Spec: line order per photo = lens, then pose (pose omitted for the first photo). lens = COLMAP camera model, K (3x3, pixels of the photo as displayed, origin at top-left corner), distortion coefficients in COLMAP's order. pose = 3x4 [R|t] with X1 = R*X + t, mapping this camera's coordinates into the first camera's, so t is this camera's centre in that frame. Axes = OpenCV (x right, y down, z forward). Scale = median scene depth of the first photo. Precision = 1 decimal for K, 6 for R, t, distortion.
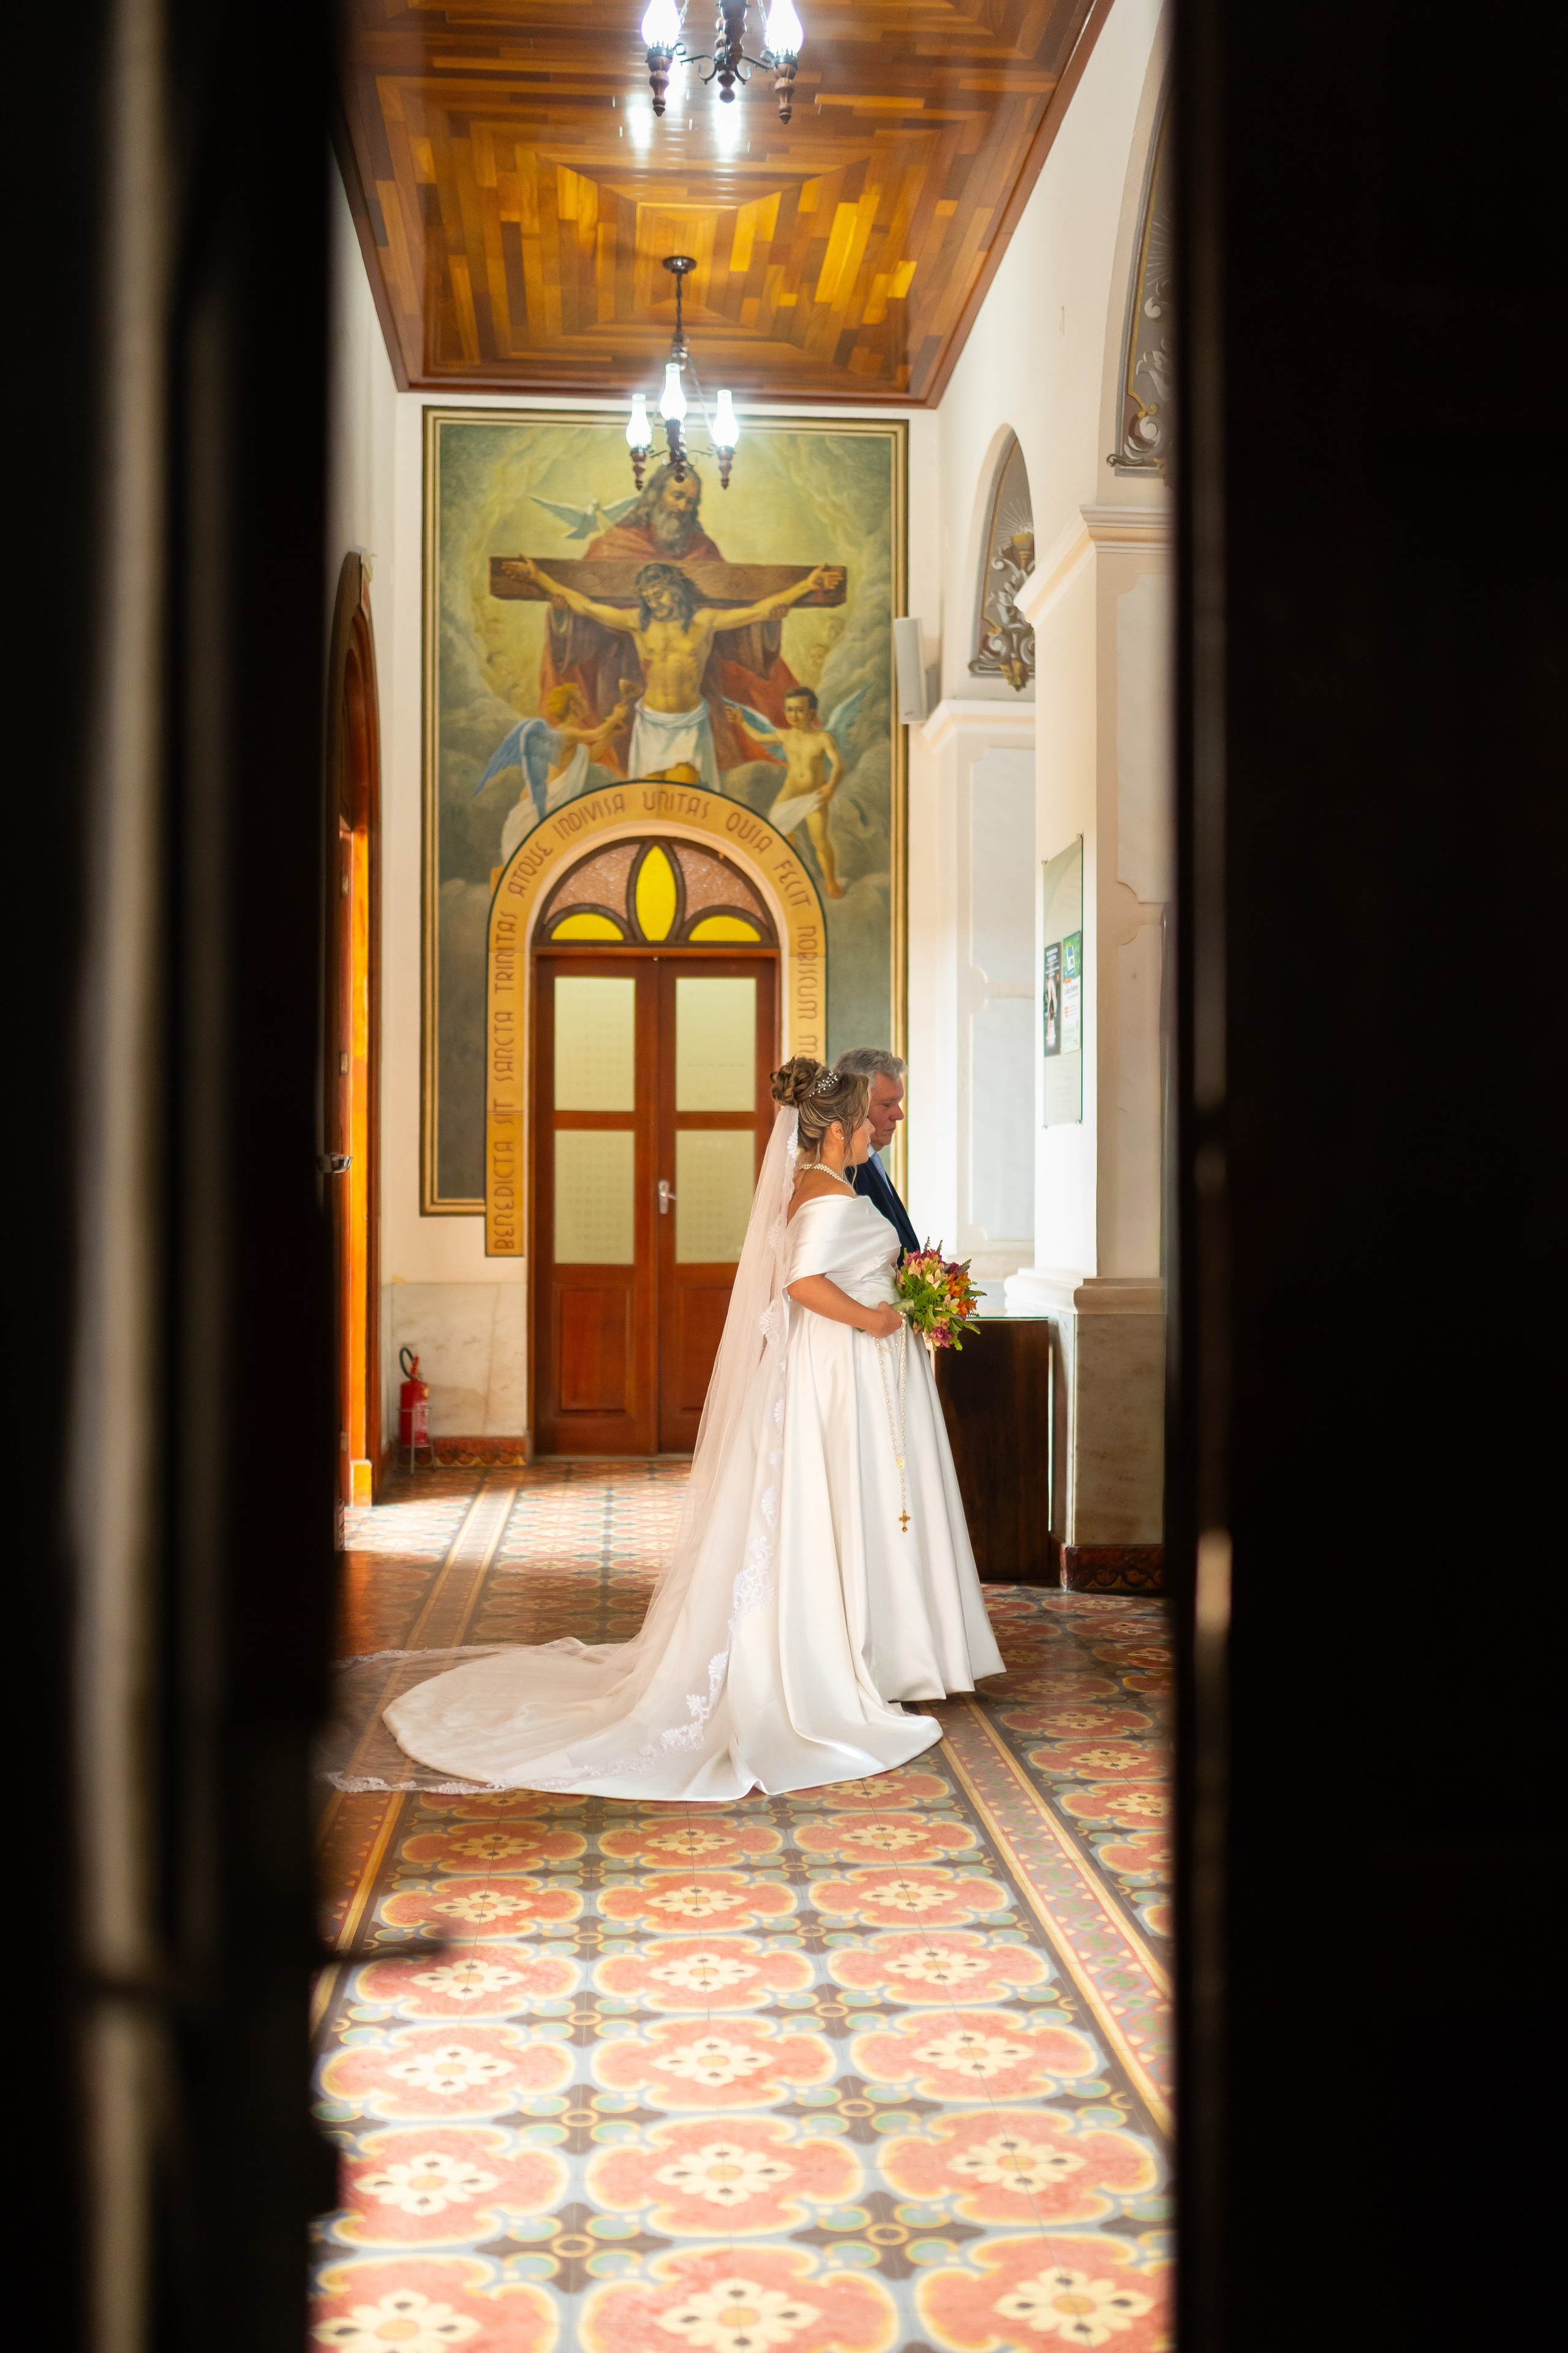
lens RADIAL K [[2203.3, 0, 787.4], [0, 2203.3, 1179.7], [0, 0, 1]] dist [-0.005754, 0.000000]
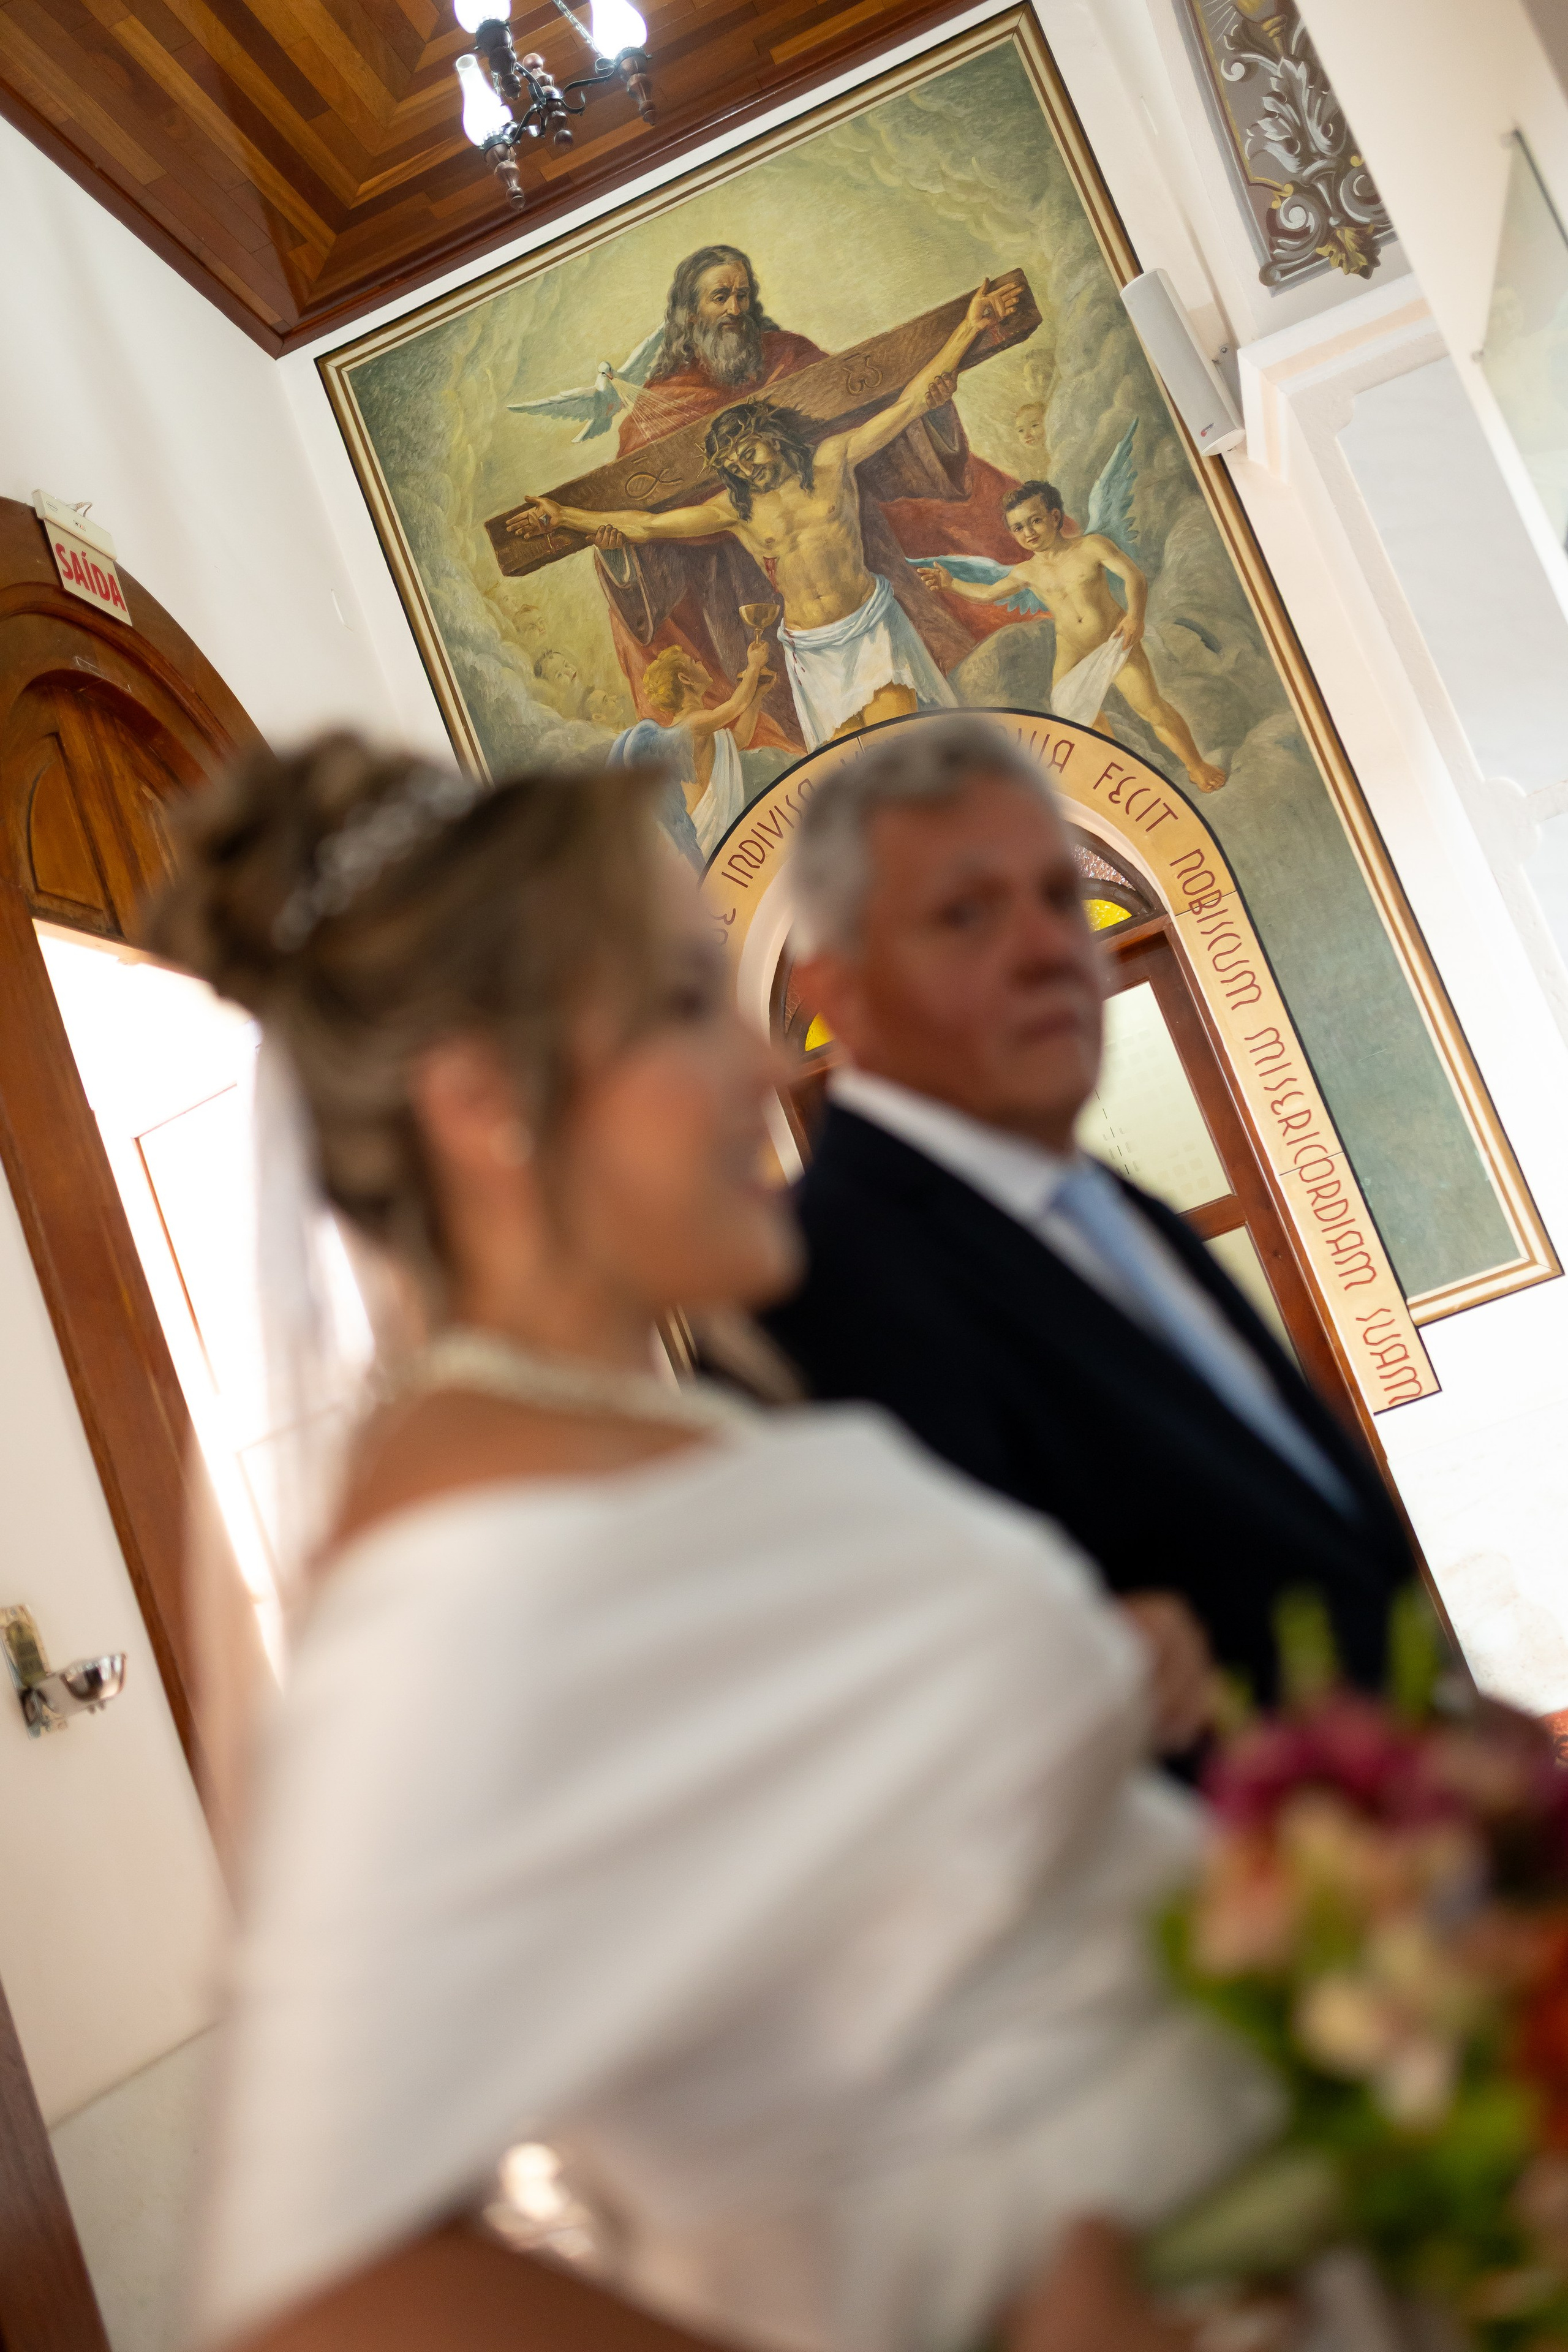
lens RADIAL K [[2202.5, 0, 778.4], [0, 2202.5, 1183.7], [0, 0, 1]] dist [-0.005754, 0.000000]
pose [[0.884710, -0.370099, -0.283401, 0.045864], [0.345550, 0.928760, -0.134160, 0.003797], [0.312864, 0.020764, 0.949571, 0.433274]]
